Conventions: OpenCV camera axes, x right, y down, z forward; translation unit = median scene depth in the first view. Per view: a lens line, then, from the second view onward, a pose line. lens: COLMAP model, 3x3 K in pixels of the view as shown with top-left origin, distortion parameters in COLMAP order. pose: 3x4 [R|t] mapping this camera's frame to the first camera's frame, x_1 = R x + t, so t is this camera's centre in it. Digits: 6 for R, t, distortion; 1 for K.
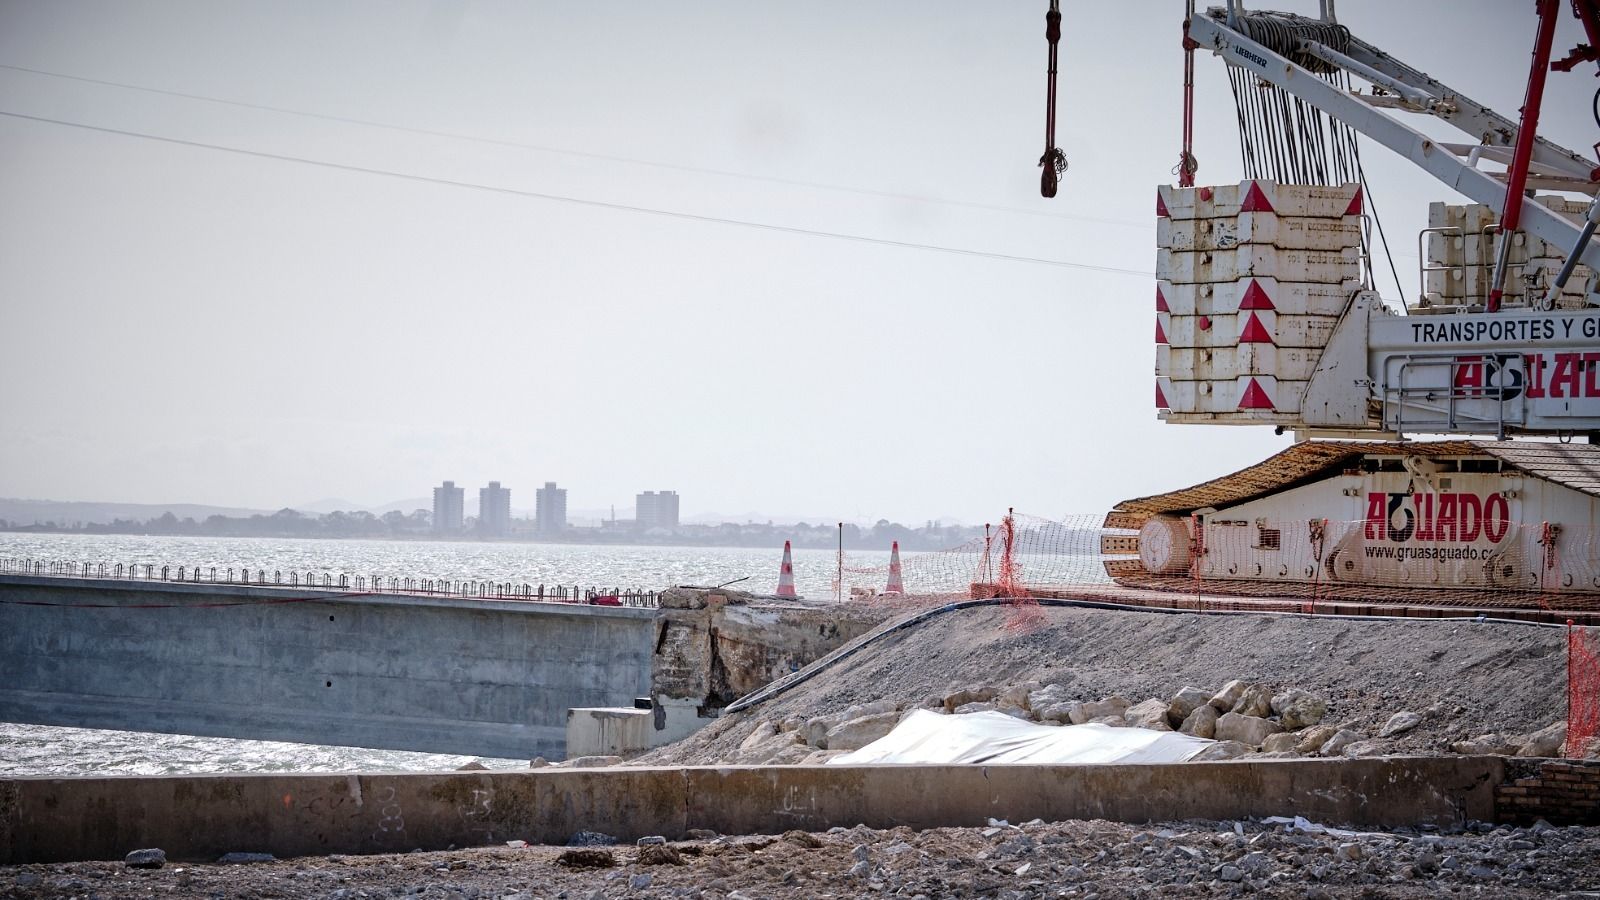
lens RADIAL K [[5237.7, 0, 800.0], [0, 5237.7, 450.0], [0, 0, 1]] dist [-0.064452, -1.879586]
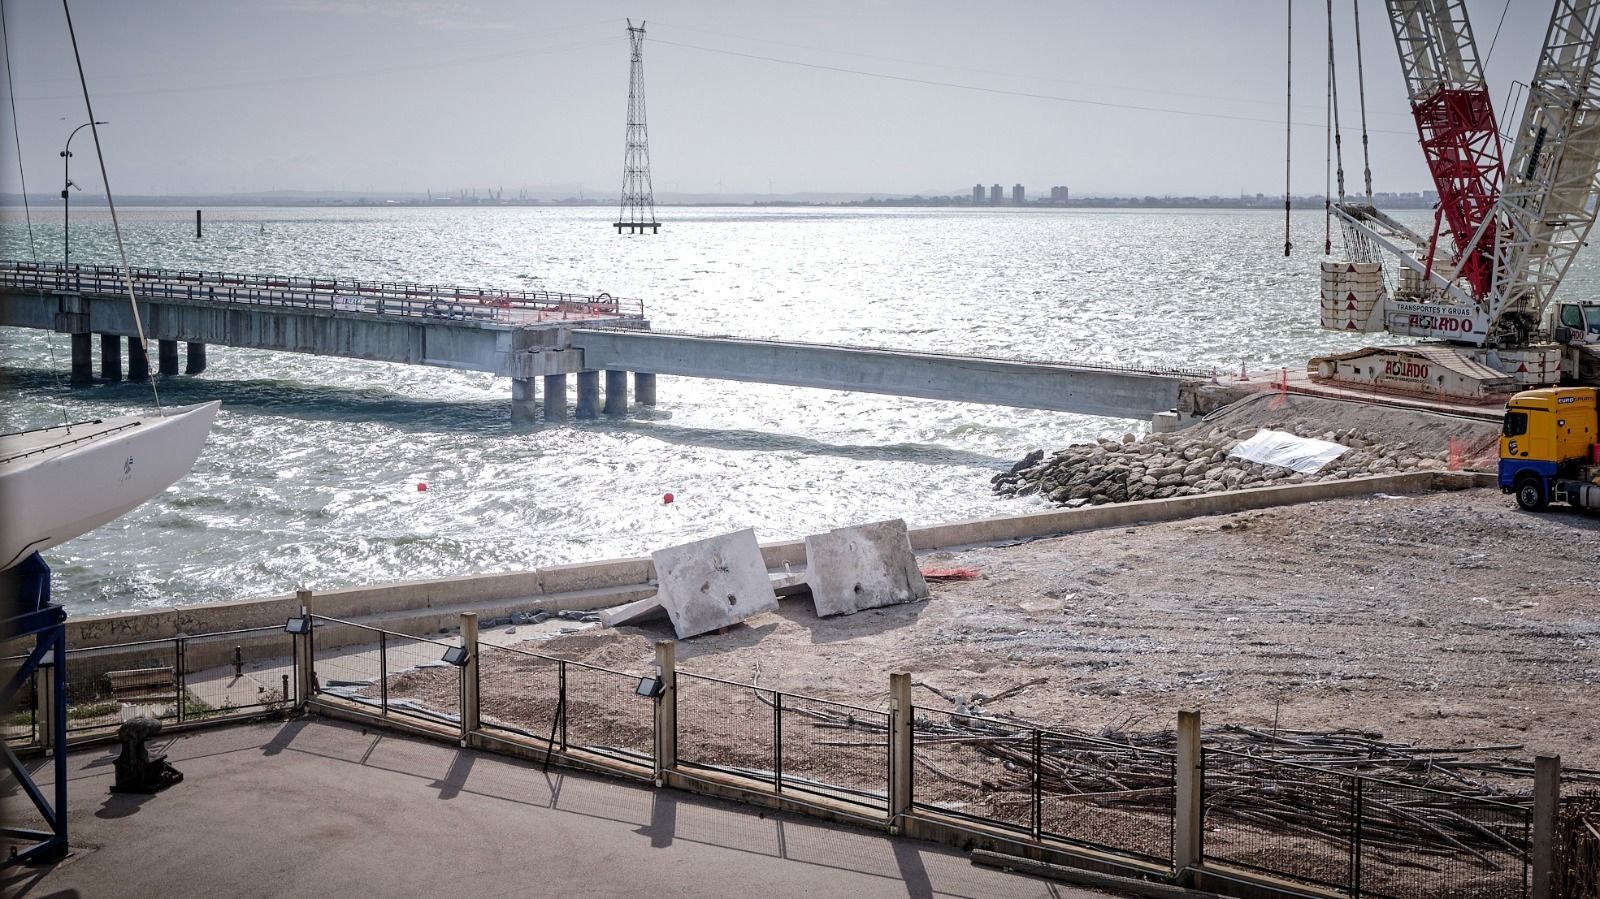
lens RADIAL K [[1985.6, 0, 805.5], [0, 1985.6, 356.6], [0, 0, 1]] dist [-0.111157, 0.048465]
pose [[0.988027, -0.009296, -0.154001, -0.071367], [0.023559, 0.995567, 0.091053, -0.119055], [0.152472, -0.093591, 0.983866, -0.352230]]
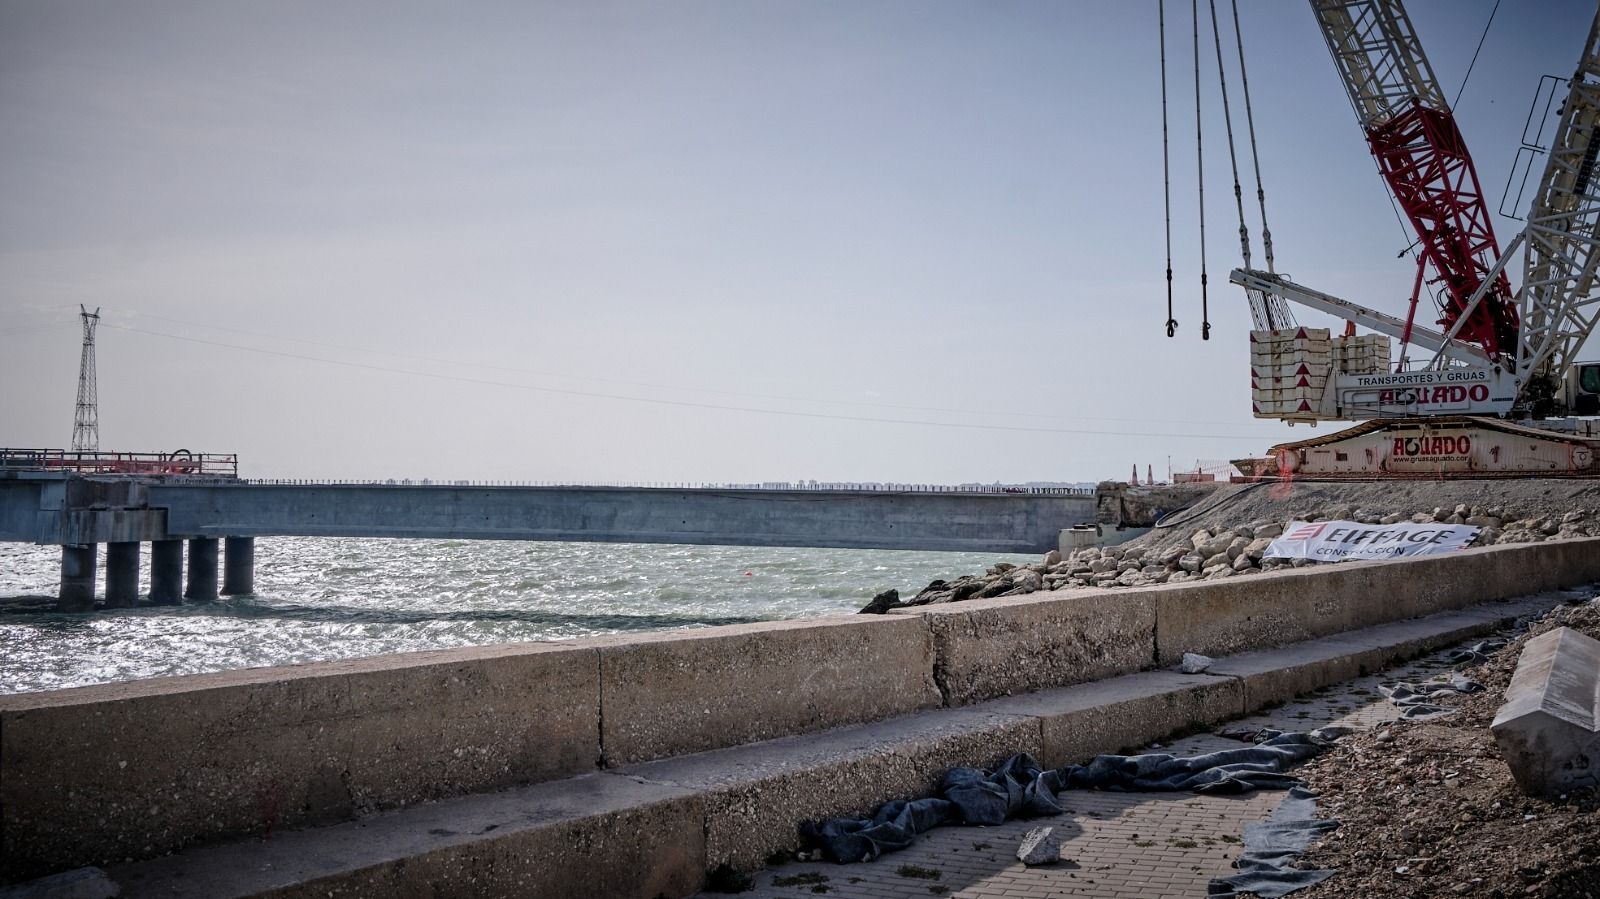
lens RADIAL K [[1676.0, 0, 836.2], [0, 1676.0, 332.5], [0, 0, 1]] dist [-0.078447, 0.170138]
pose [[0.980843, -0.007120, 0.194669, -0.325525], [0.022124, 0.996937, -0.075008, 0.011404], [-0.193539, 0.077878, 0.977997, 0.198621]]
